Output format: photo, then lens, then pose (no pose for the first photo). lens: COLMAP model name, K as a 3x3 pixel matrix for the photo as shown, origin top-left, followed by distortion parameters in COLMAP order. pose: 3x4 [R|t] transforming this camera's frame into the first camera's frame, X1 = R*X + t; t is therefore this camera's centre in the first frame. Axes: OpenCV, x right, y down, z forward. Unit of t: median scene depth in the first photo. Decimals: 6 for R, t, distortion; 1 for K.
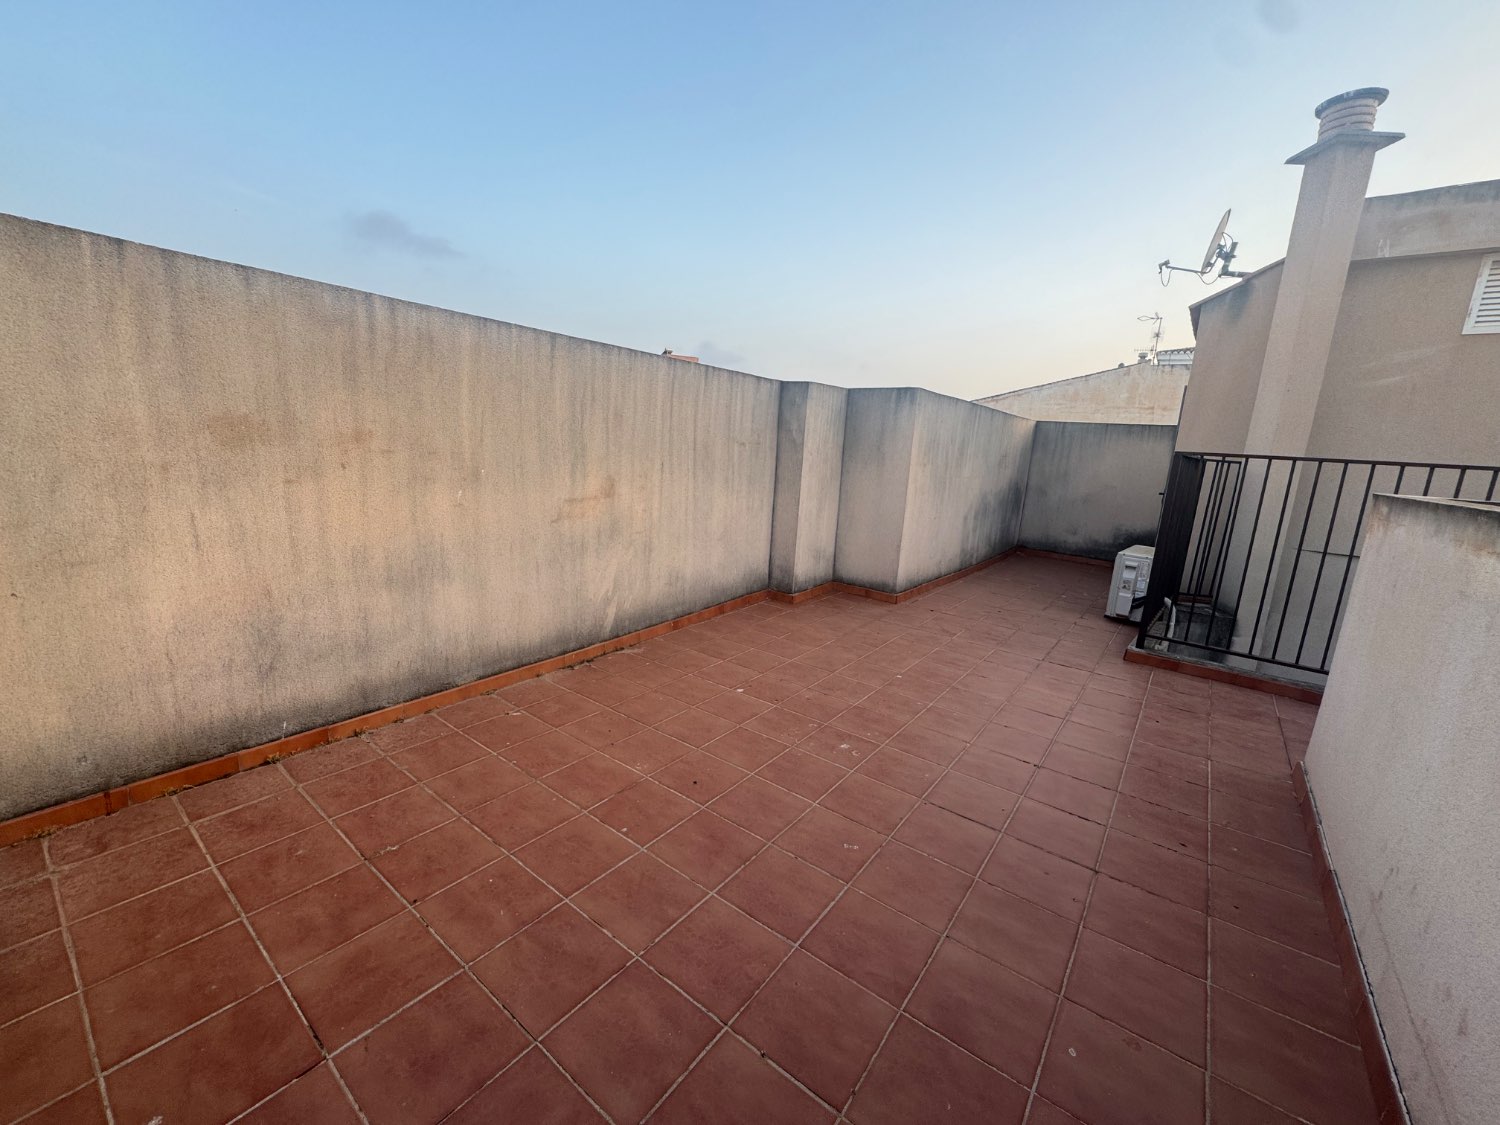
lens RADIAL K [[602.1, 0, 748.5], [0, 602.1, 562.8], [0, 0, 1]] dist [-0.003067, 0.000394]
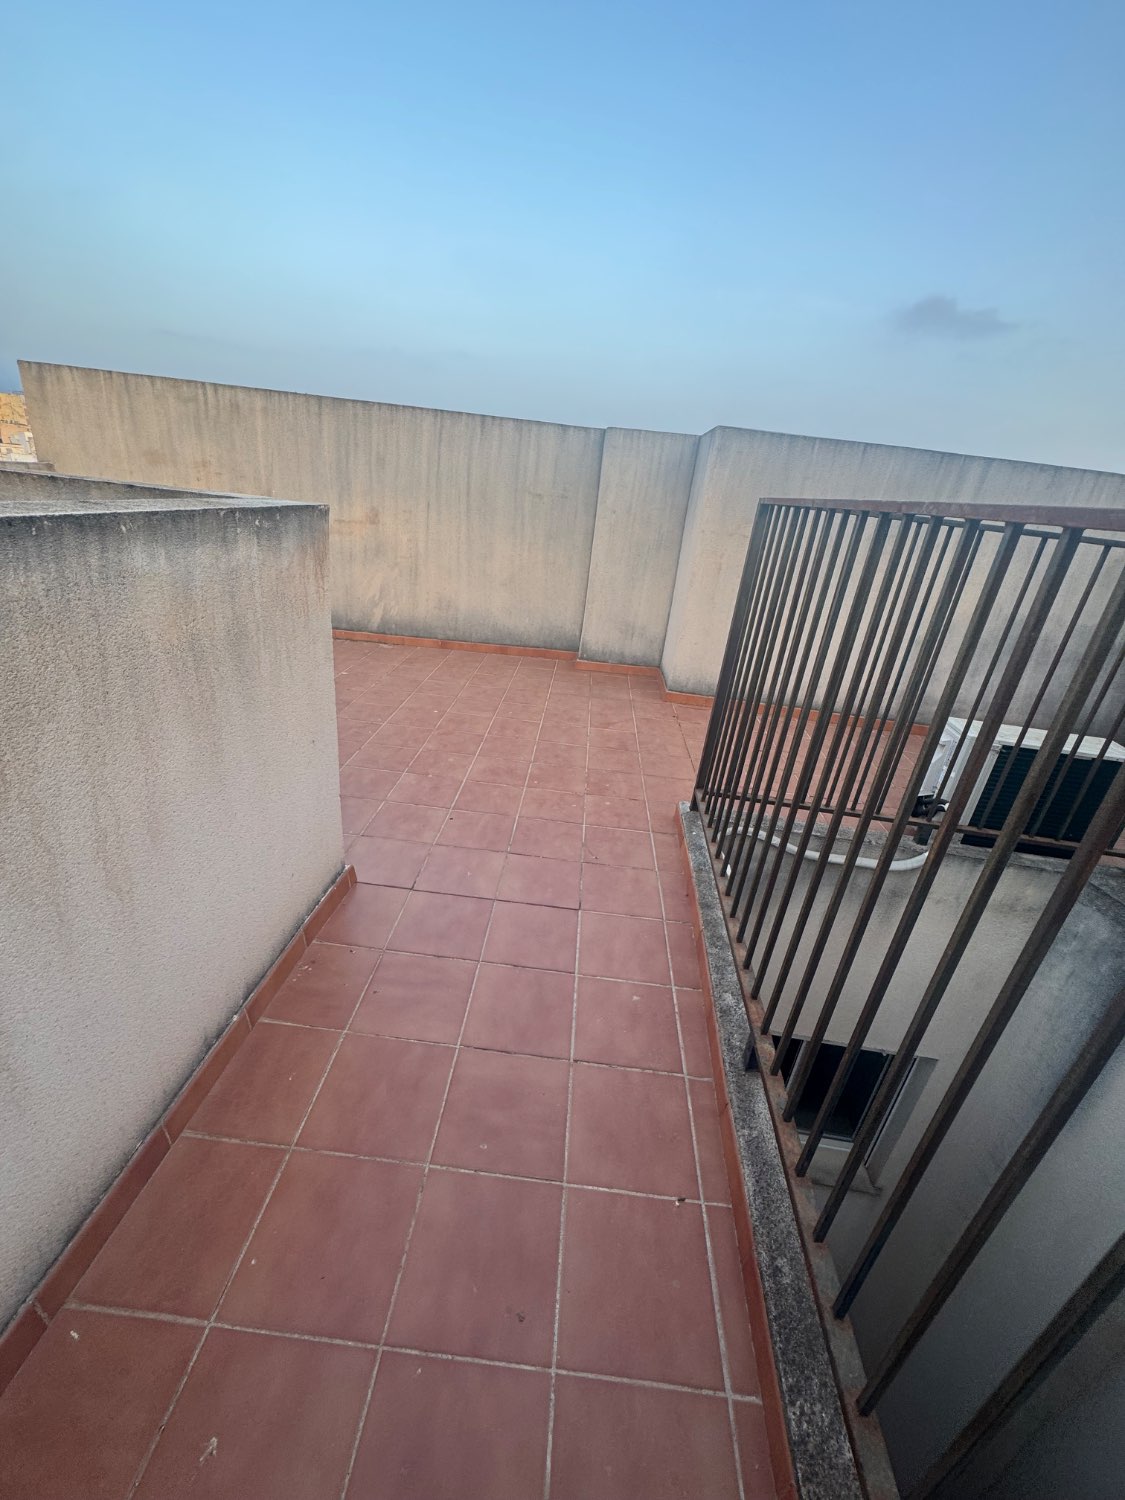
lens RADIAL K [[602.1, 0, 562.5], [0, 602.1, 750.0], [0, 0, 1]] dist [-0.003067, 0.000394]
pose [[0.560521, 0.332433, -0.758488, 1.268616], [-0.236270, 0.942021, 0.238269, -0.055092], [0.793721, 0.045653, 0.606567, 0.565998]]
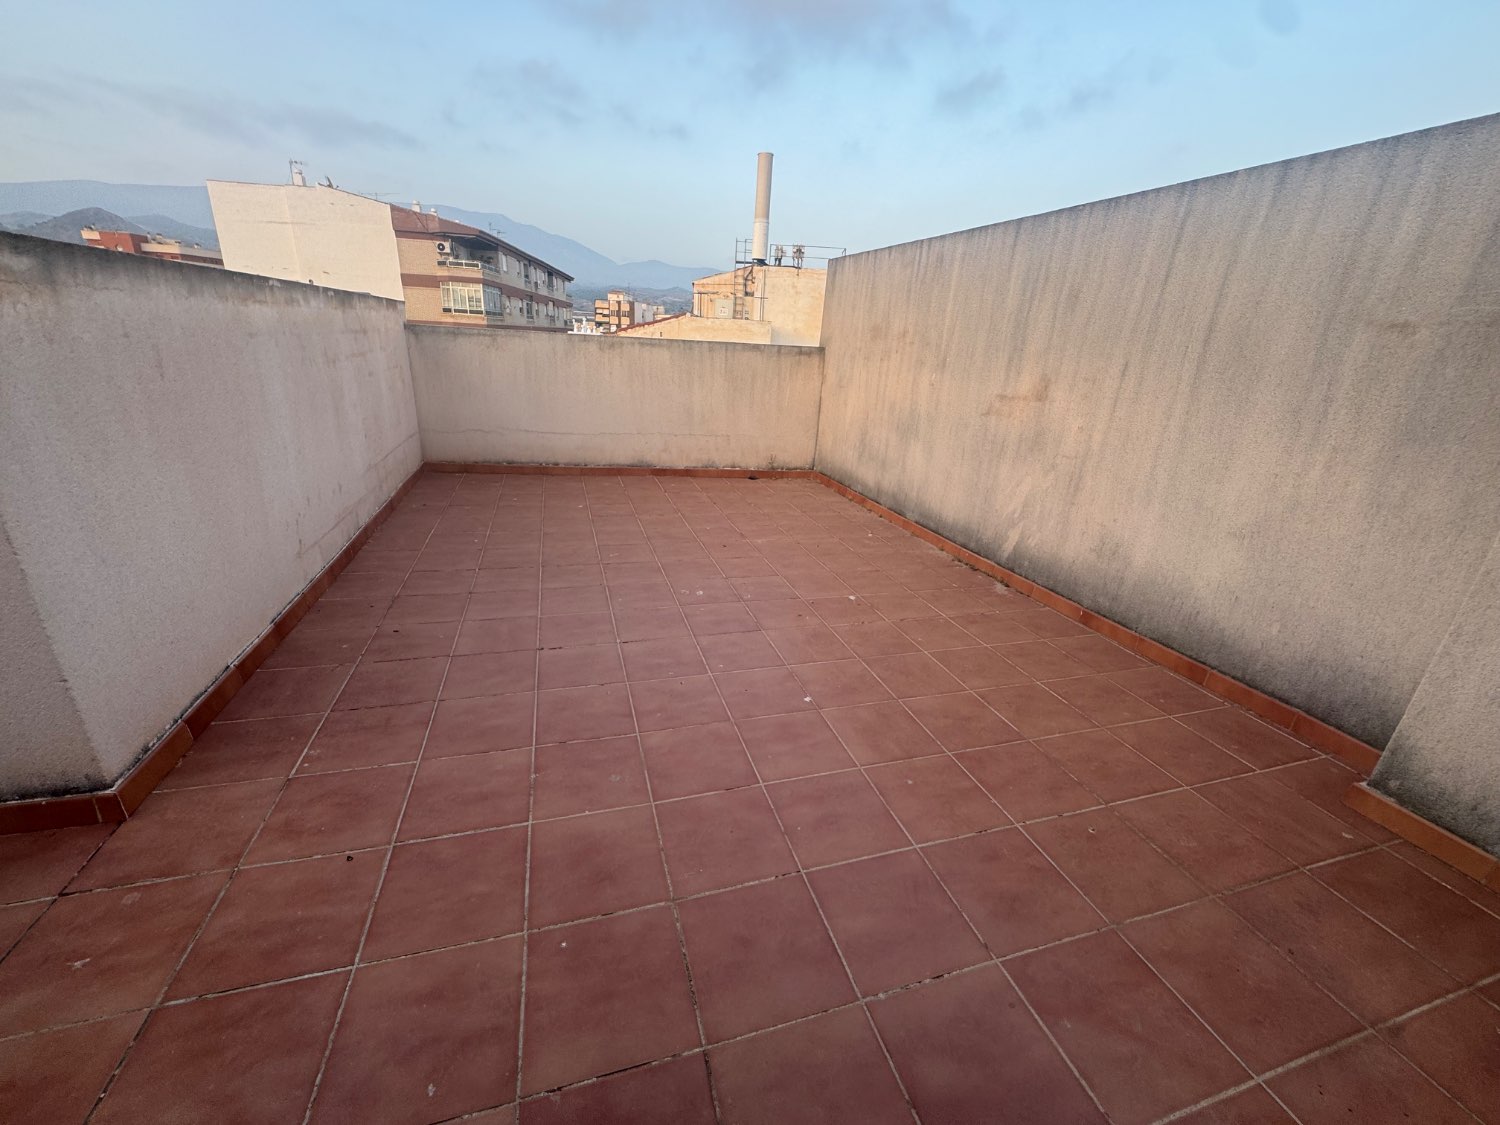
lens RADIAL K [[602.1, 0, 748.5], [0, 602.1, 562.8], [0, 0, 1]] dist [-0.003067, 0.000394]
pose [[-0.576733, 0.195892, -0.793099, 0.755360], [-0.252215, 0.880702, 0.400938, -0.151730], [0.777024, 0.431265, -0.458523, 1.227885]]
